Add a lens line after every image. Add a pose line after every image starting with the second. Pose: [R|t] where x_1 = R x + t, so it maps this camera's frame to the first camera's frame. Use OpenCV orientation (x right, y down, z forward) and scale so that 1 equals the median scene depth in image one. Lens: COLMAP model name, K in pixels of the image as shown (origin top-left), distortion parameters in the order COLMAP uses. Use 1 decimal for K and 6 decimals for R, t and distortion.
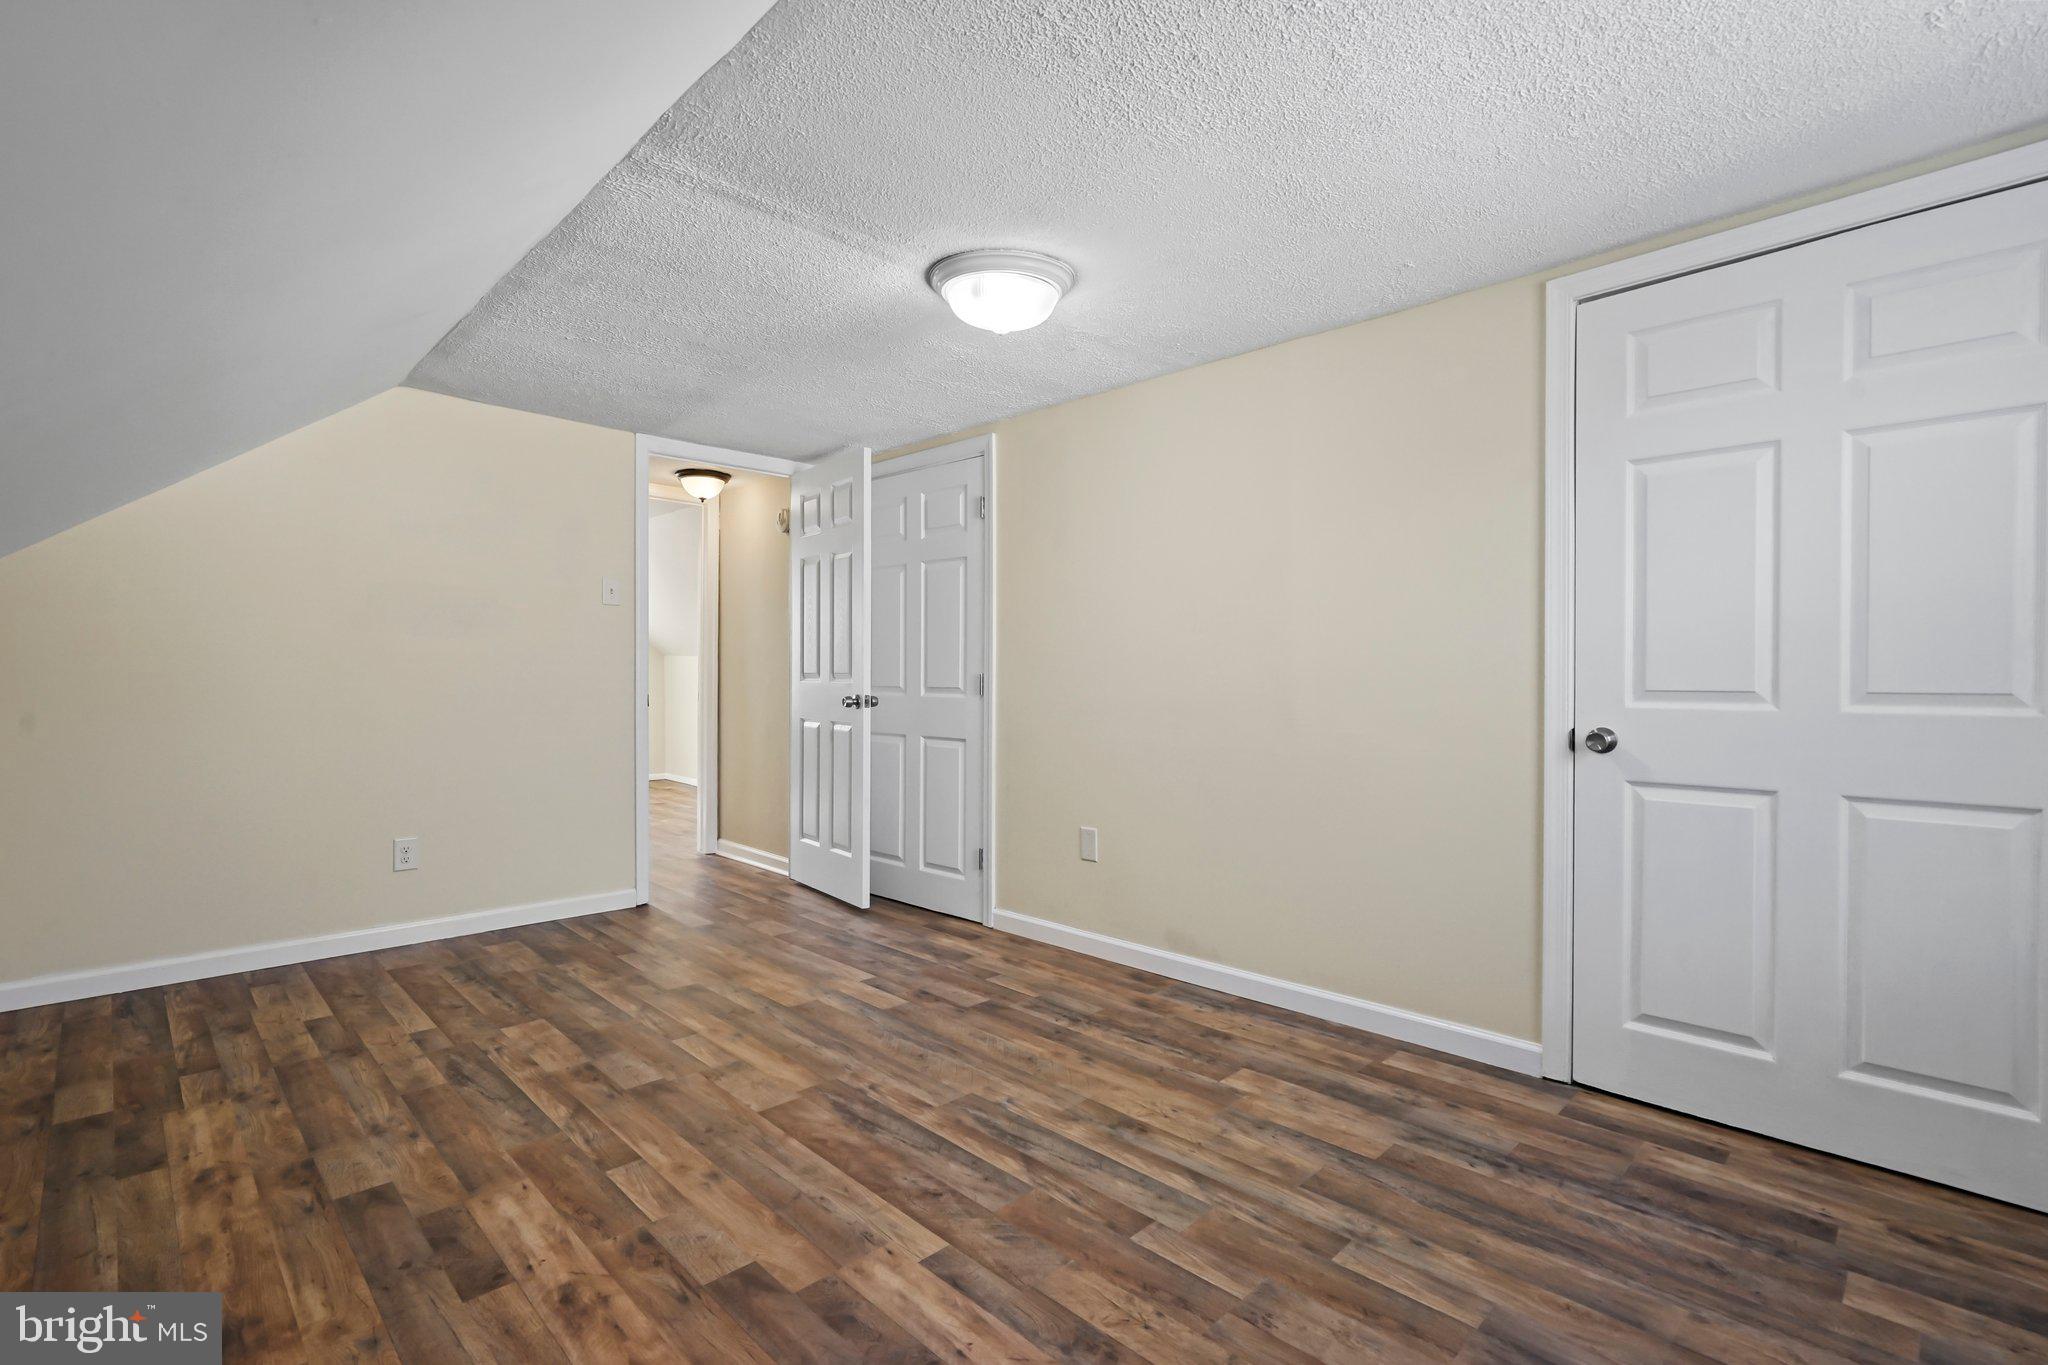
lens RADIAL K [[937.4, 0, 1024.0], [0, 937.4, 682.5], [0, 0, 1]] dist [-0.003951, -0.000244]
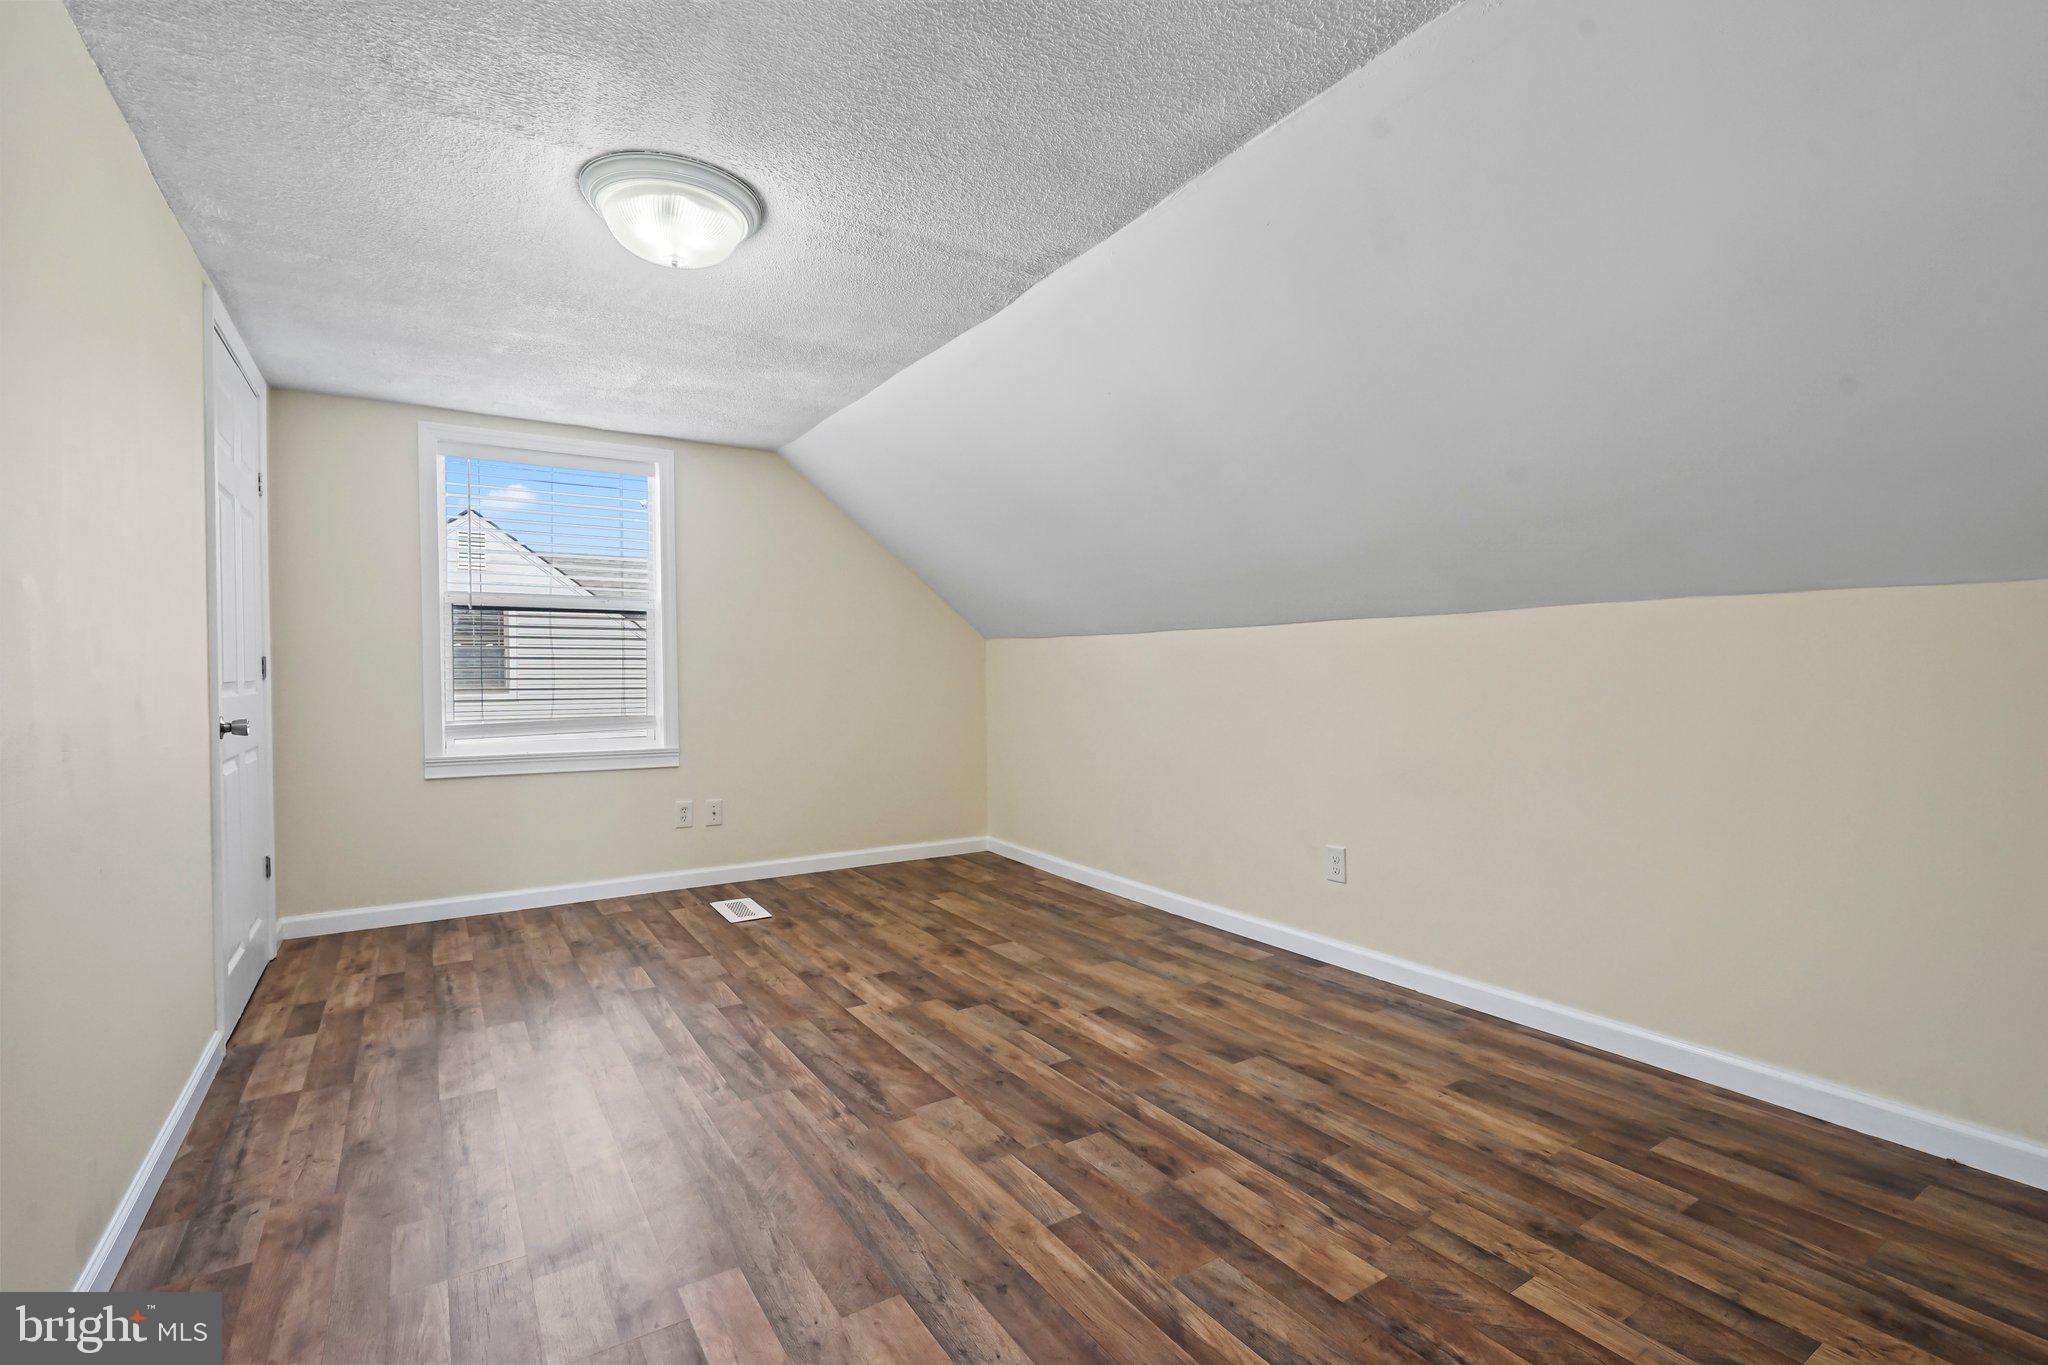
lens RADIAL K [[937.4, 0, 1024.0], [0, 937.4, 682.5], [0, 0, 1]] dist [-0.003951, -0.000244]
pose [[-0.979454, -0.000128, 0.201667, -0.592521], [0.003318, 0.999854, 0.016749, -0.007838], [-0.201639, 0.017074, -0.979311, 2.082976]]
